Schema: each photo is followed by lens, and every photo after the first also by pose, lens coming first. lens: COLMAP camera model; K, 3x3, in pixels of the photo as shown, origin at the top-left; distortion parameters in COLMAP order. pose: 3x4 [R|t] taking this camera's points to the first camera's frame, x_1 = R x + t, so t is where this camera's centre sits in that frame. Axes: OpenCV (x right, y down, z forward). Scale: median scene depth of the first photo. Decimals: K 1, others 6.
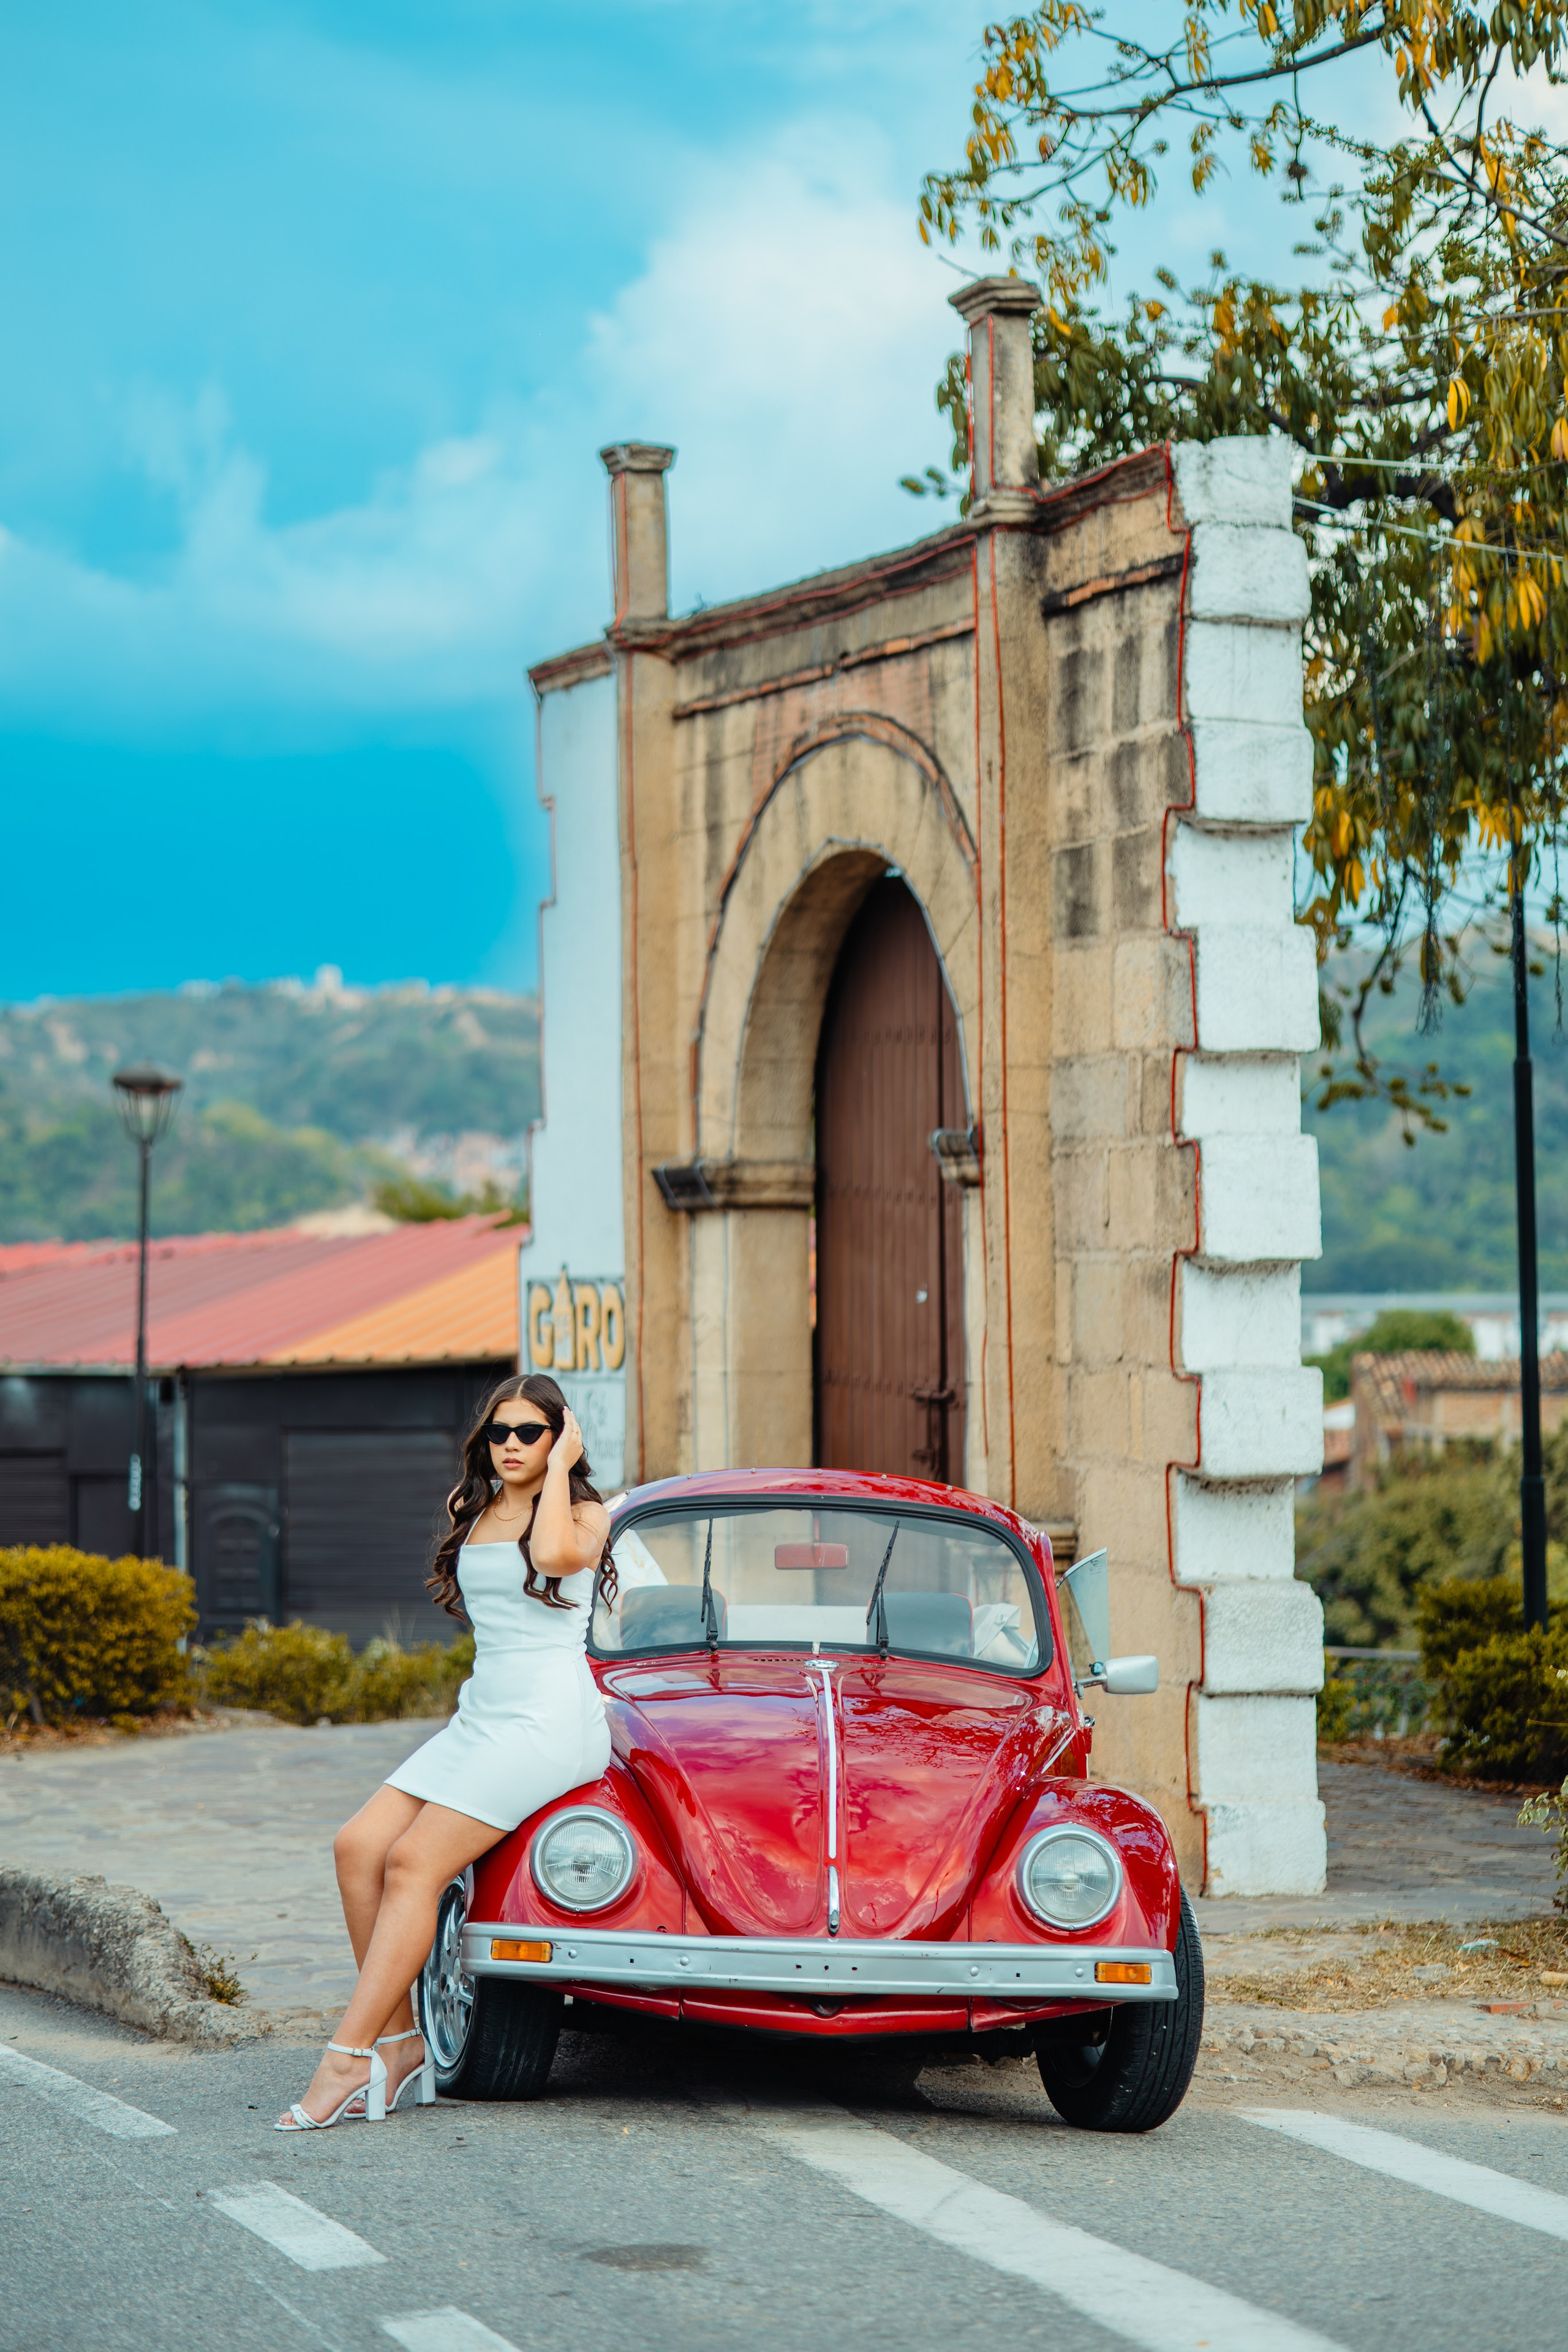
lens RADIAL K [[5352.4, 0, 1175.3], [0, 5352.4, 1097.8], [0, 0, 1]] dist [-0.116527, -0.208741]
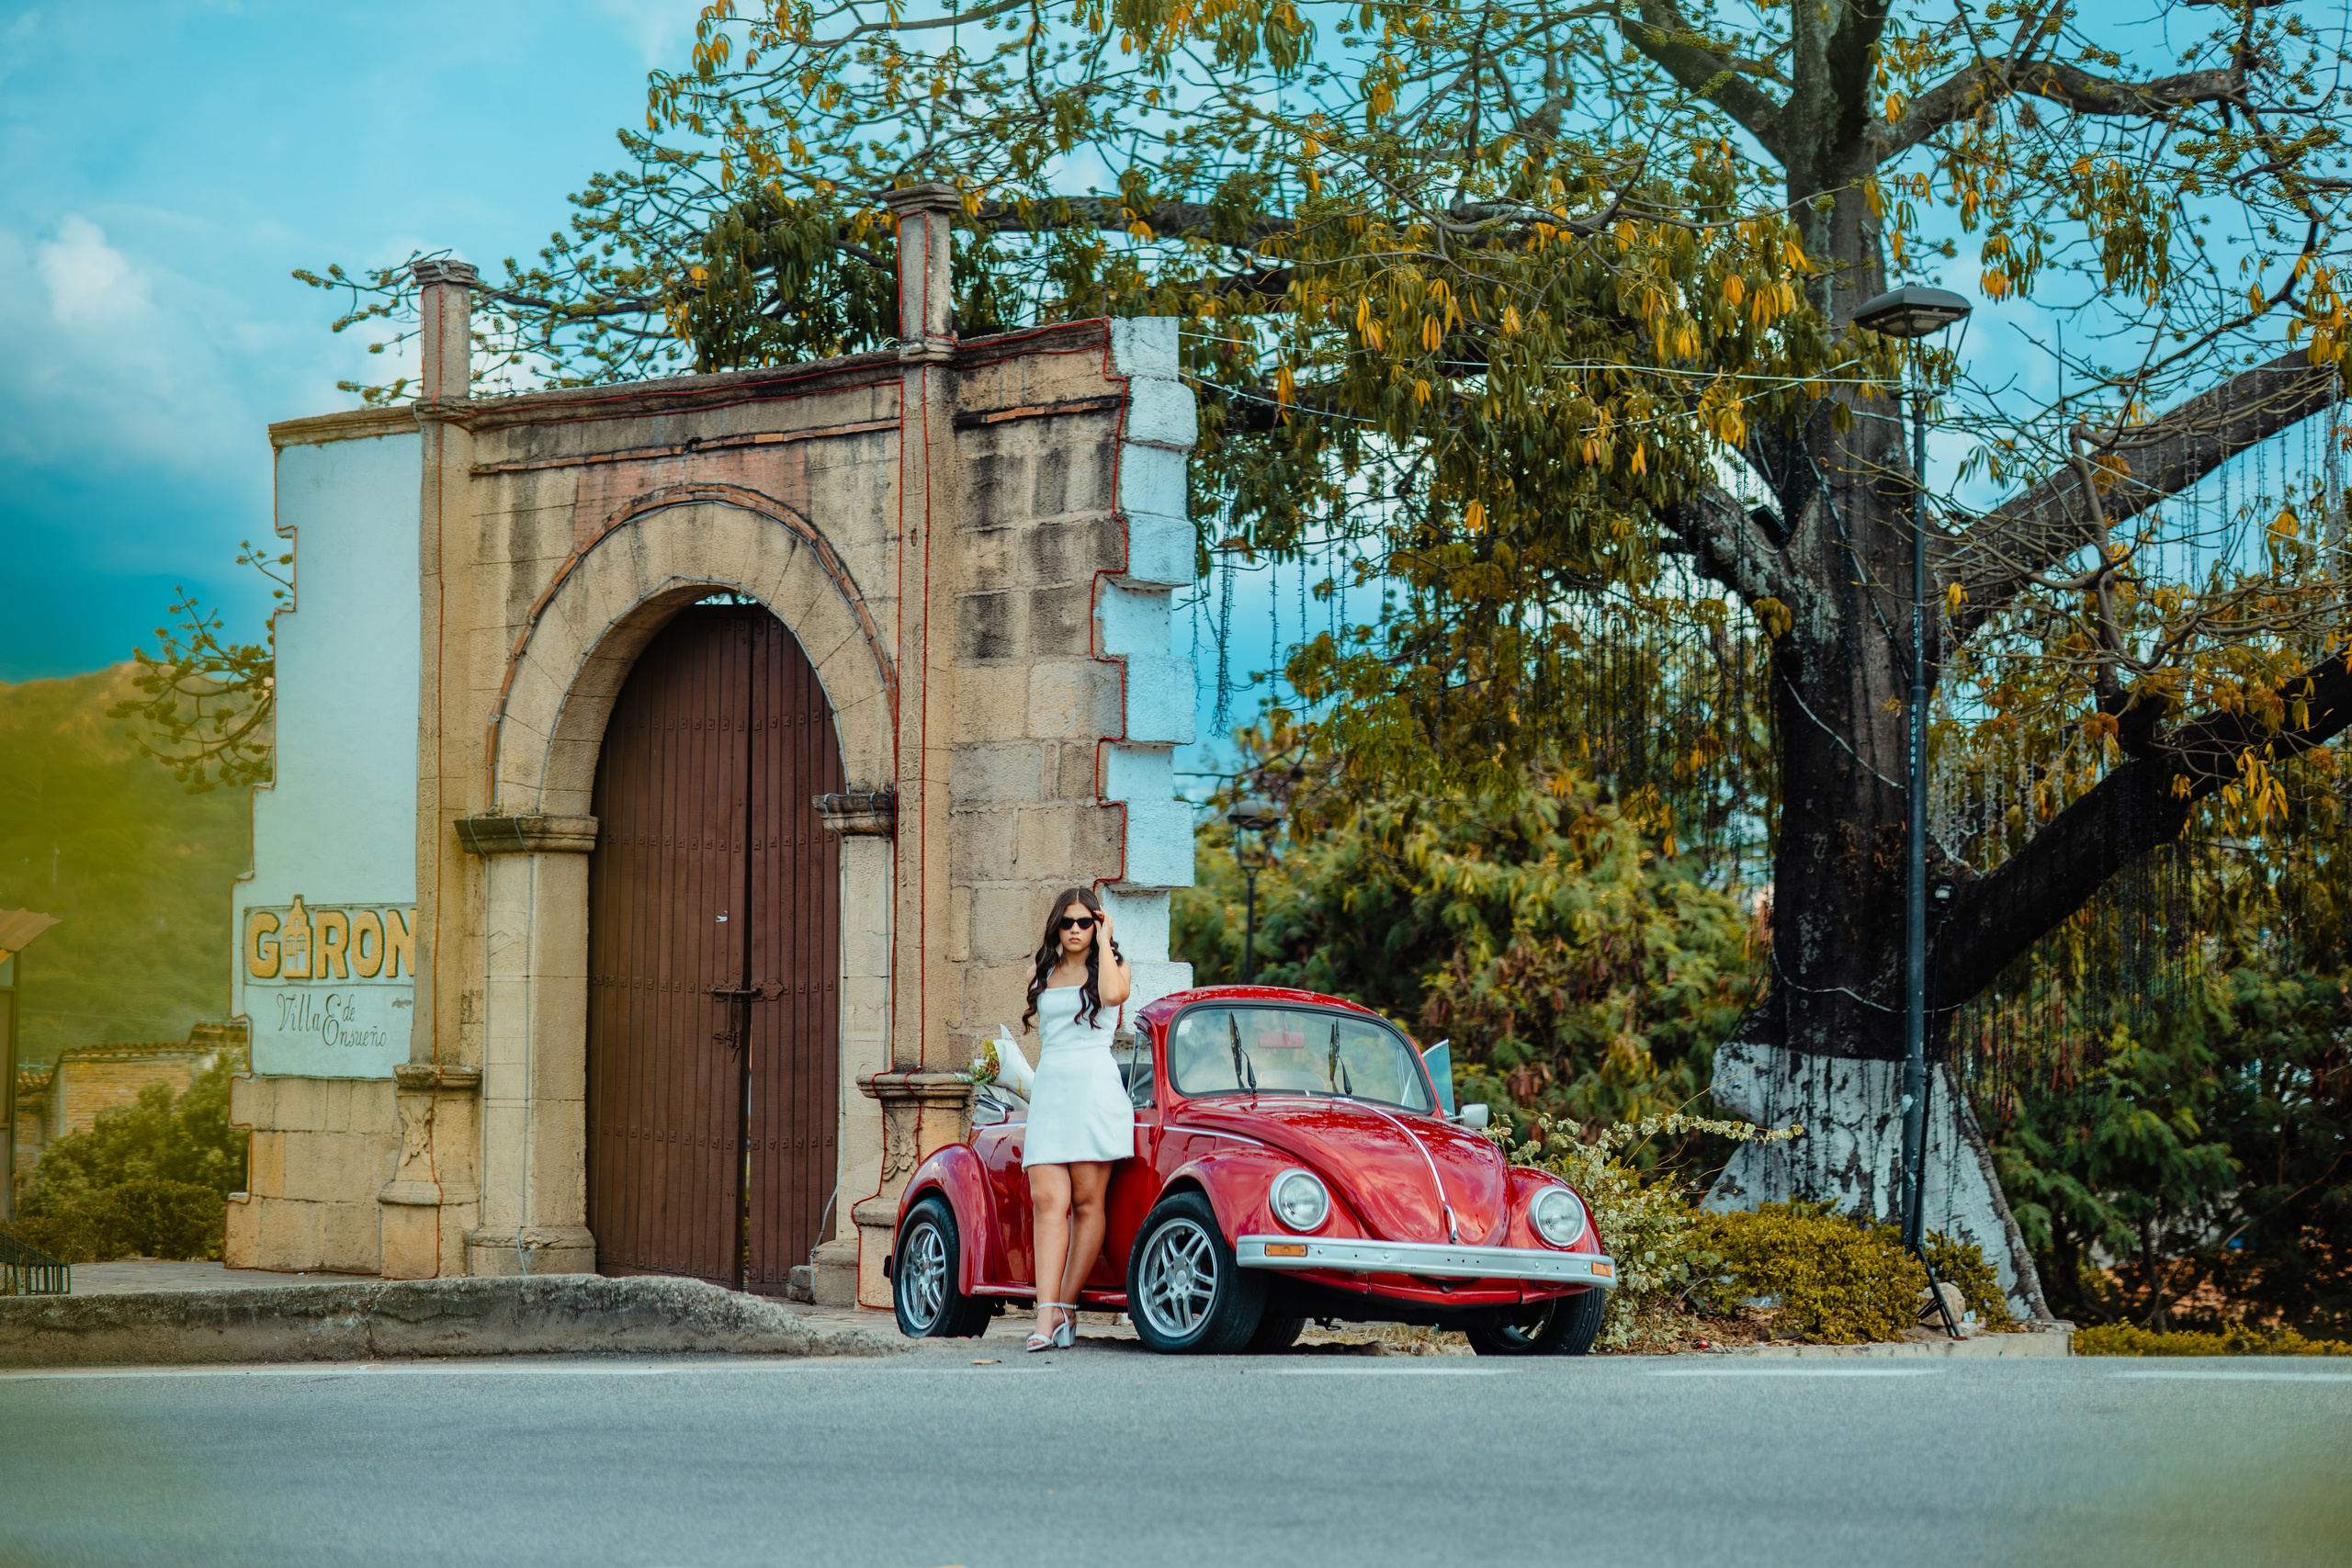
lens RADIAL K [[5351.9, 0, 1175.7], [0, 5351.9, 785.8], [0, 0, 1]] dist [-0.116527, -0.208741]
pose [[0.947591, 0.037469, 0.317281, -0.396836], [-0.033502, 0.999277, -0.017952, 0.025924], [-0.317724, 0.006382, 0.948162, -0.335996]]
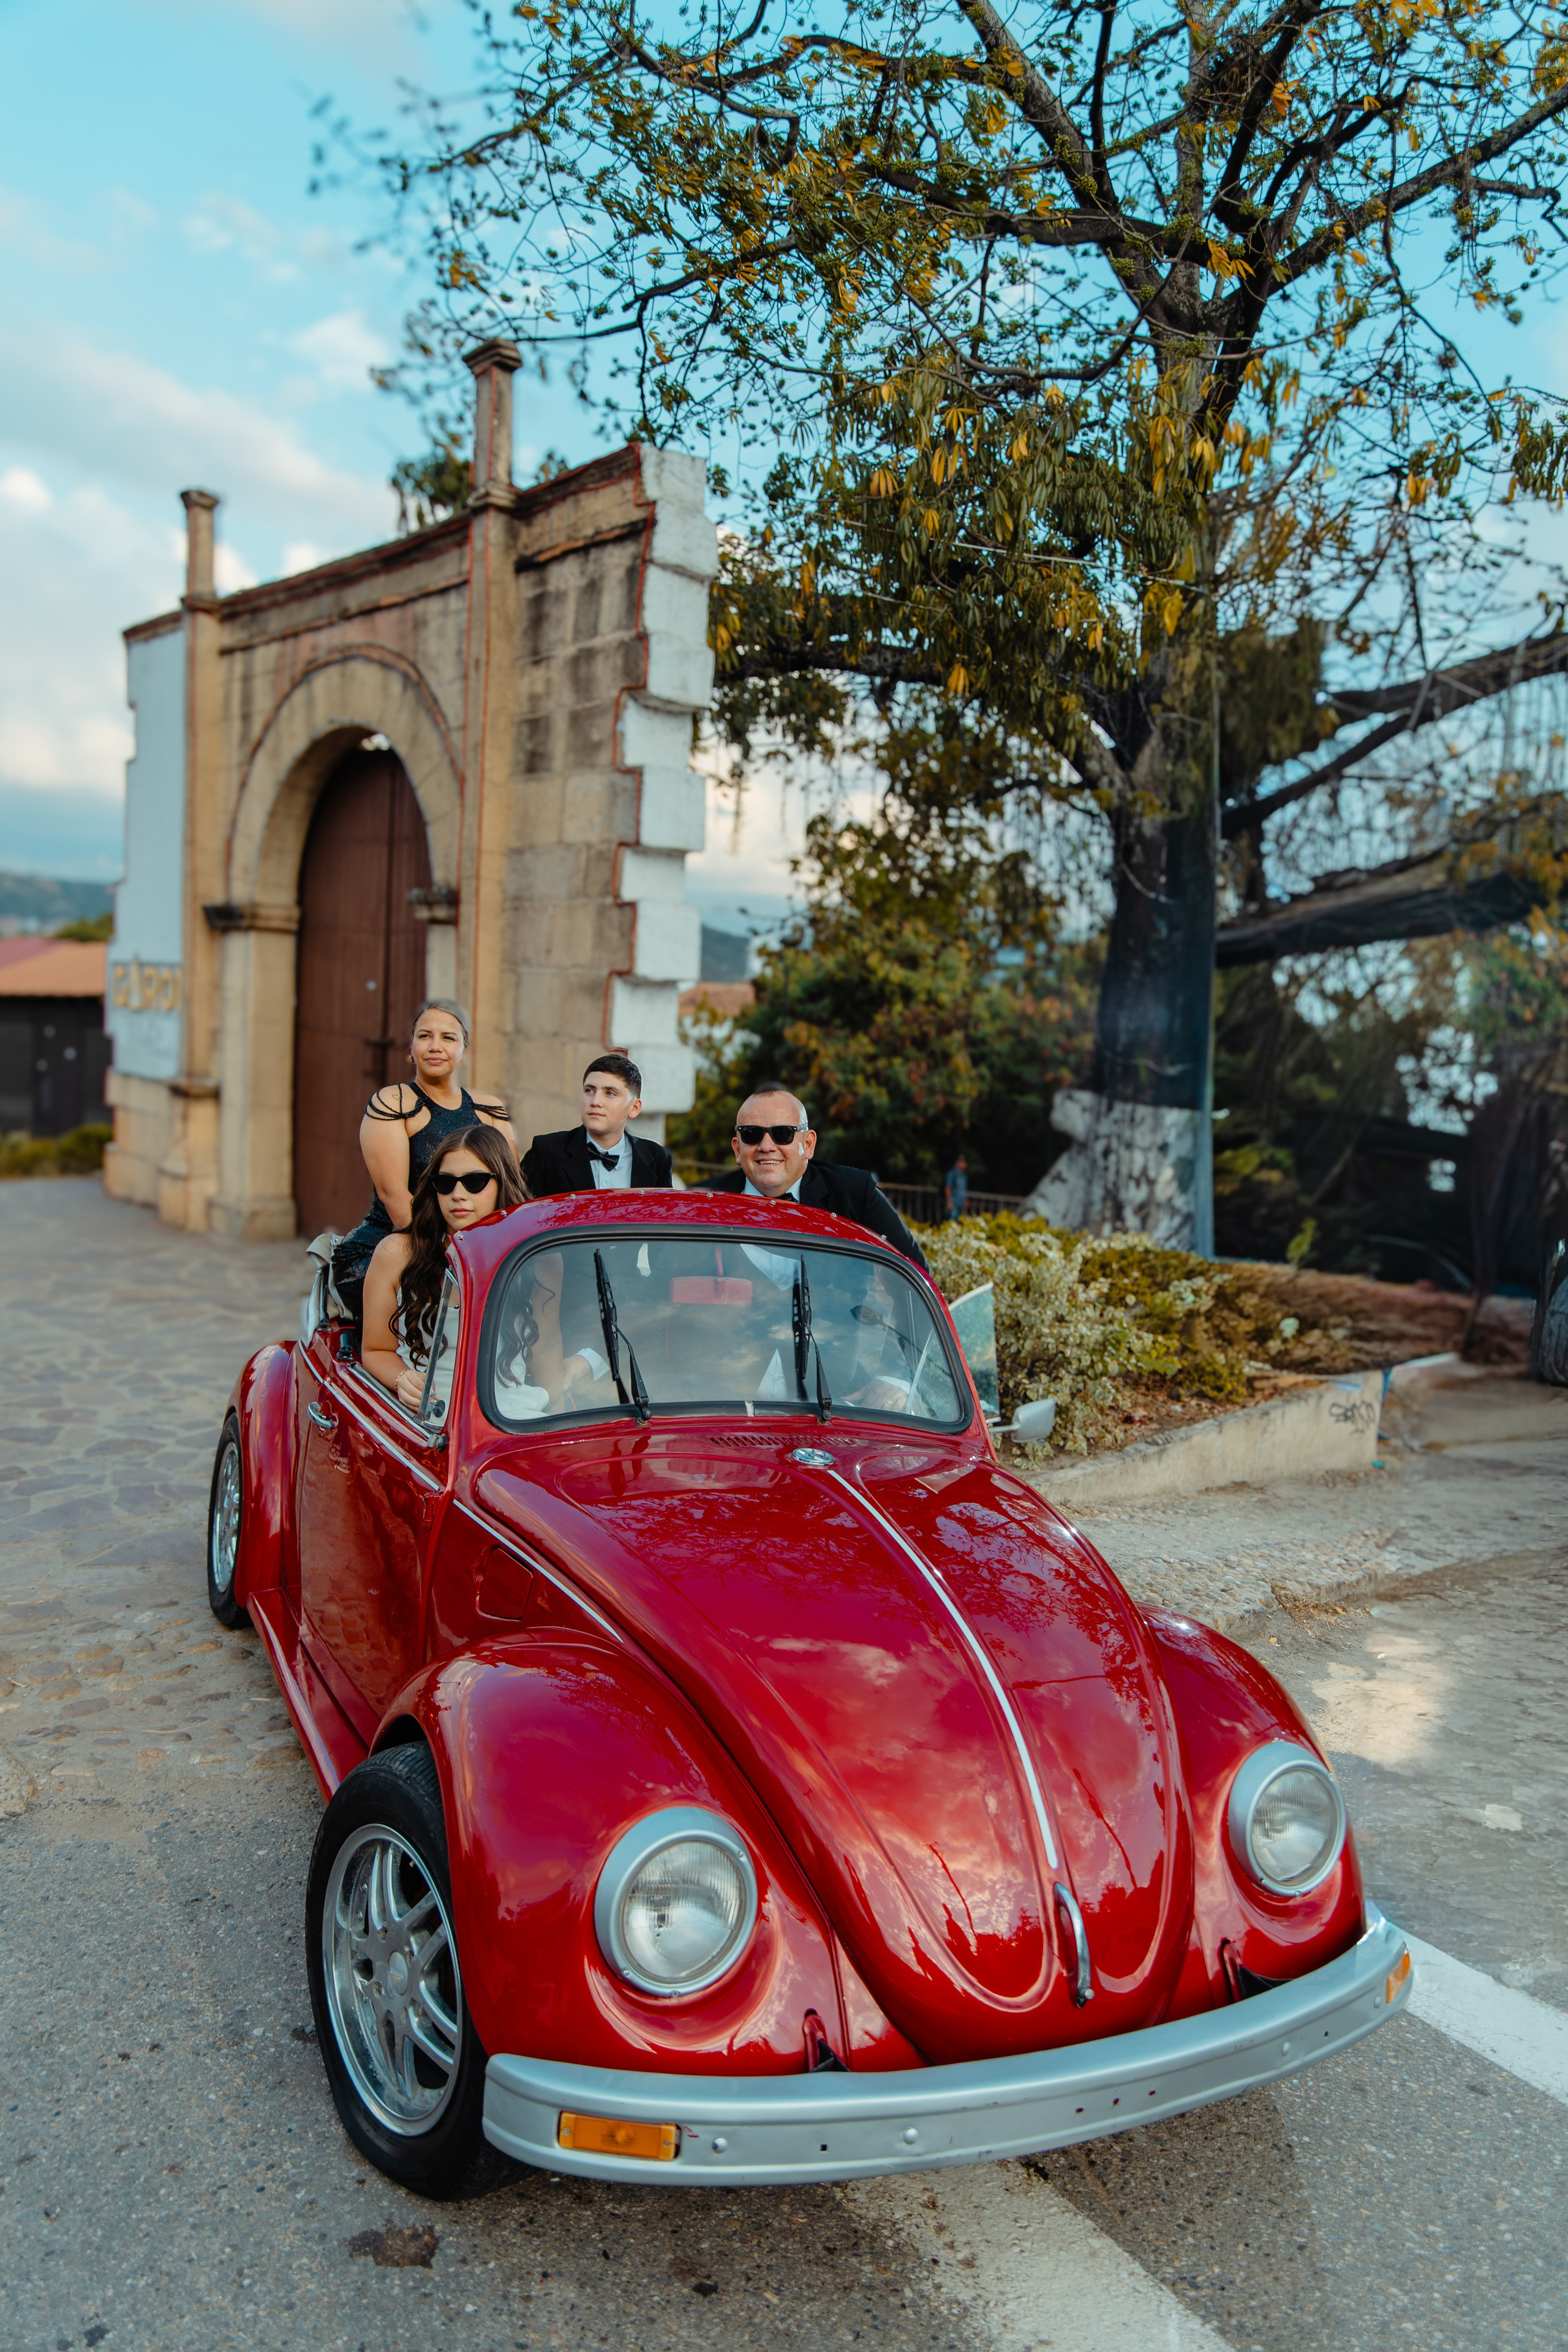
lens RADIAL K [[1562.7, 0, 775.7], [0, 1562.7, 1178.5], [0, 0, 1]] dist [0.013145, -0.018589]
pose [[0.946496, 0.033837, 0.320937, -0.092713], [-0.080639, 0.987738, 0.133679, 0.021300], [-0.312479, -0.152406, 0.937619, 0.484044]]
